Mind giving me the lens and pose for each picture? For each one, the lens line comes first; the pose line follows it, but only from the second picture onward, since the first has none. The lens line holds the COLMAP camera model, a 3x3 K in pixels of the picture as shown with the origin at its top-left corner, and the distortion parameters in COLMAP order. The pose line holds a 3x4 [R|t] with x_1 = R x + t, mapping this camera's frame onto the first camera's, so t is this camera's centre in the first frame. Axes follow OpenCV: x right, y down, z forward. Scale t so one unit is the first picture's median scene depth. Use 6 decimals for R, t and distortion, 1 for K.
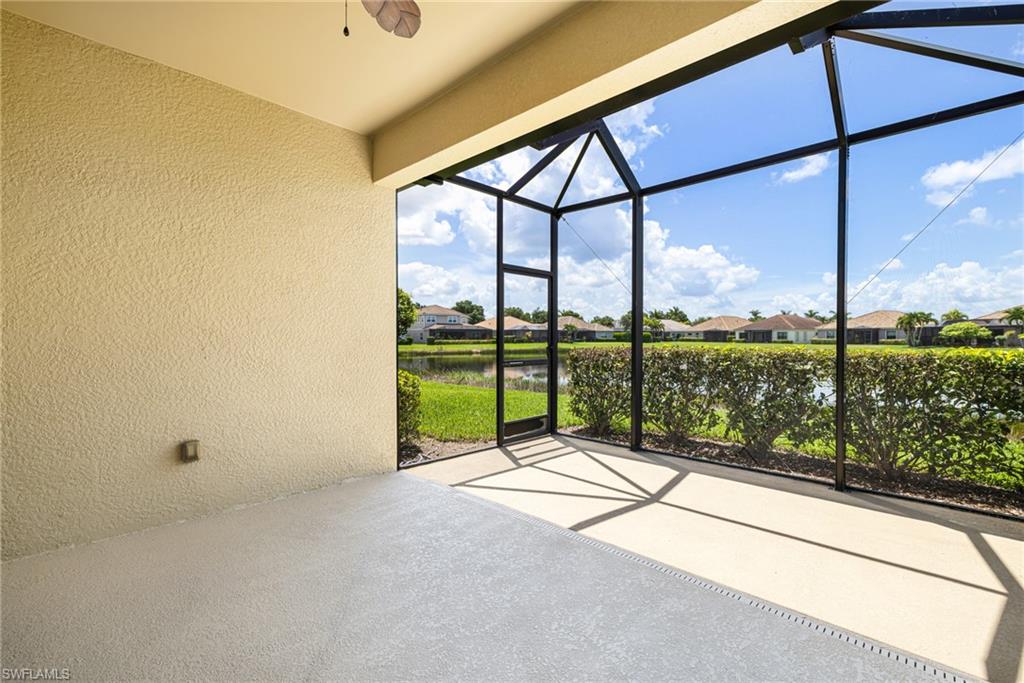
lens RADIAL K [[447.1, 0, 513.4], [0, 447.1, 342.3], [0, 0, 1]] dist [-0.004531, 0.001368]
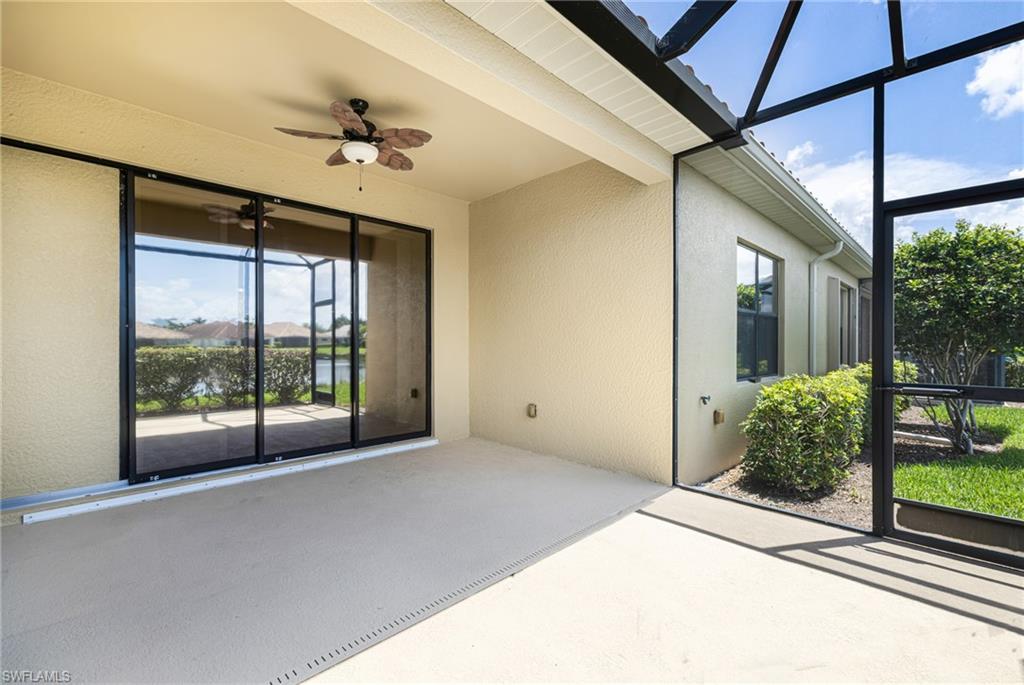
lens RADIAL K [[447.1, 0, 509.3], [0, 447.1, 340.4], [0, 0, 1]] dist [-0.004531, 0.001368]
pose [[-0.009732, -0.000468, -0.999953, 0.913317], [-0.009718, 0.999953, -0.000373, -0.014248], [0.999905, 0.009713, -0.009736, 0.921774]]
